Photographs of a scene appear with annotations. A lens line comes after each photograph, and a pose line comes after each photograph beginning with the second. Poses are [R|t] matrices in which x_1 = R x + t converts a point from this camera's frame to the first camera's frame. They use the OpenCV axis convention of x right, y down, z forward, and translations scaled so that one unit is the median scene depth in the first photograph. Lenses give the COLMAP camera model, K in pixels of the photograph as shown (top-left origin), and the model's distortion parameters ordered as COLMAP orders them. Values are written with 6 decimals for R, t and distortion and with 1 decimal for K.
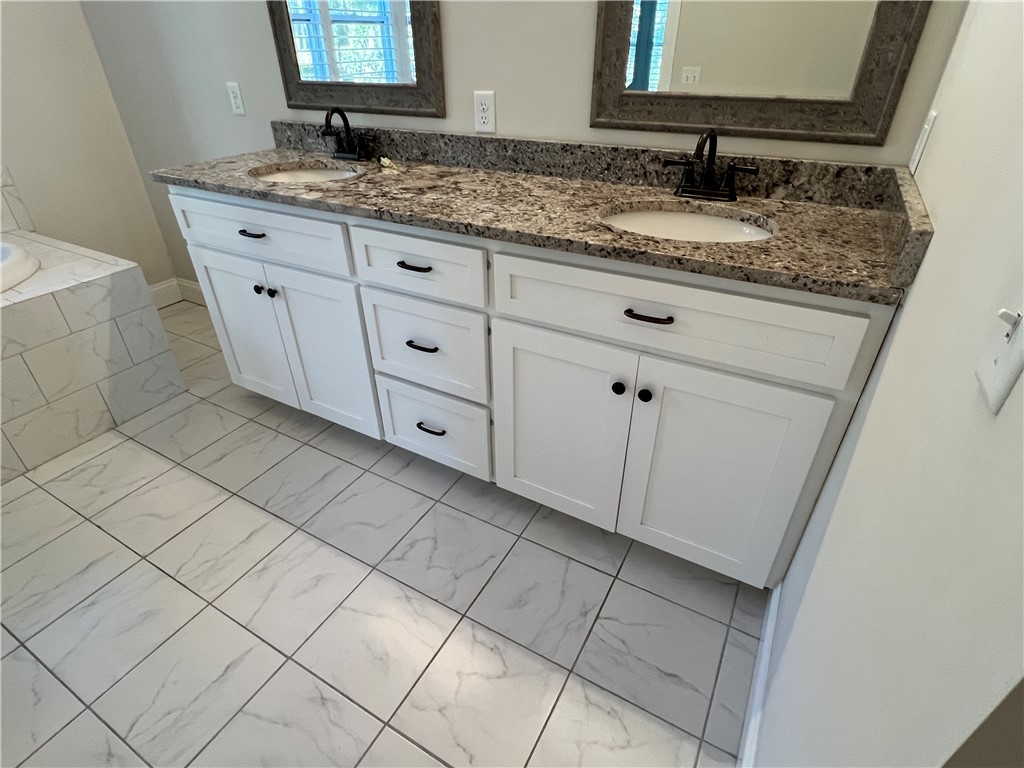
lens RADIAL K [[537.8, 0, 511.0], [0, 537.8, 385.5], [0, 0, 1]] dist [-0.001723, 0.000179]
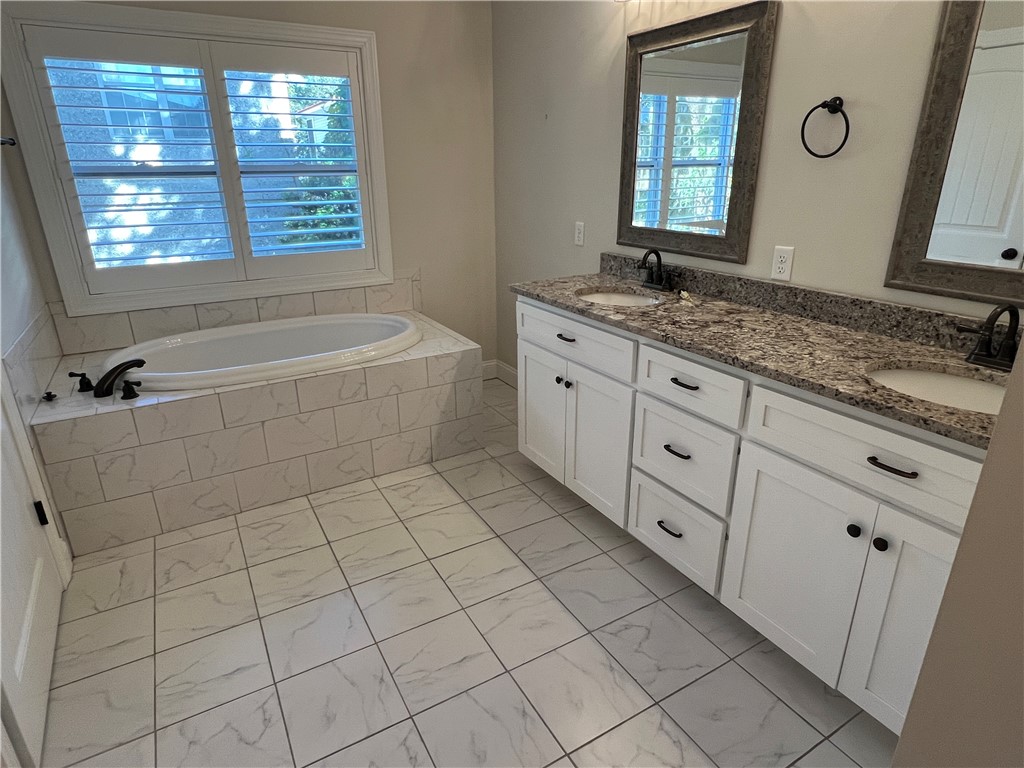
lens RADIAL K [[582.8, 0, 511.3], [0, 582.8, 382.4], [0, 0, 1]] dist [0.000995, 0.000301]
pose [[0.862710, 0.172319, -0.475433, 0.085233], [-0.267403, 0.953410, -0.139664, 0.048474], [0.429216, 0.247621, 0.868595, -0.238035]]
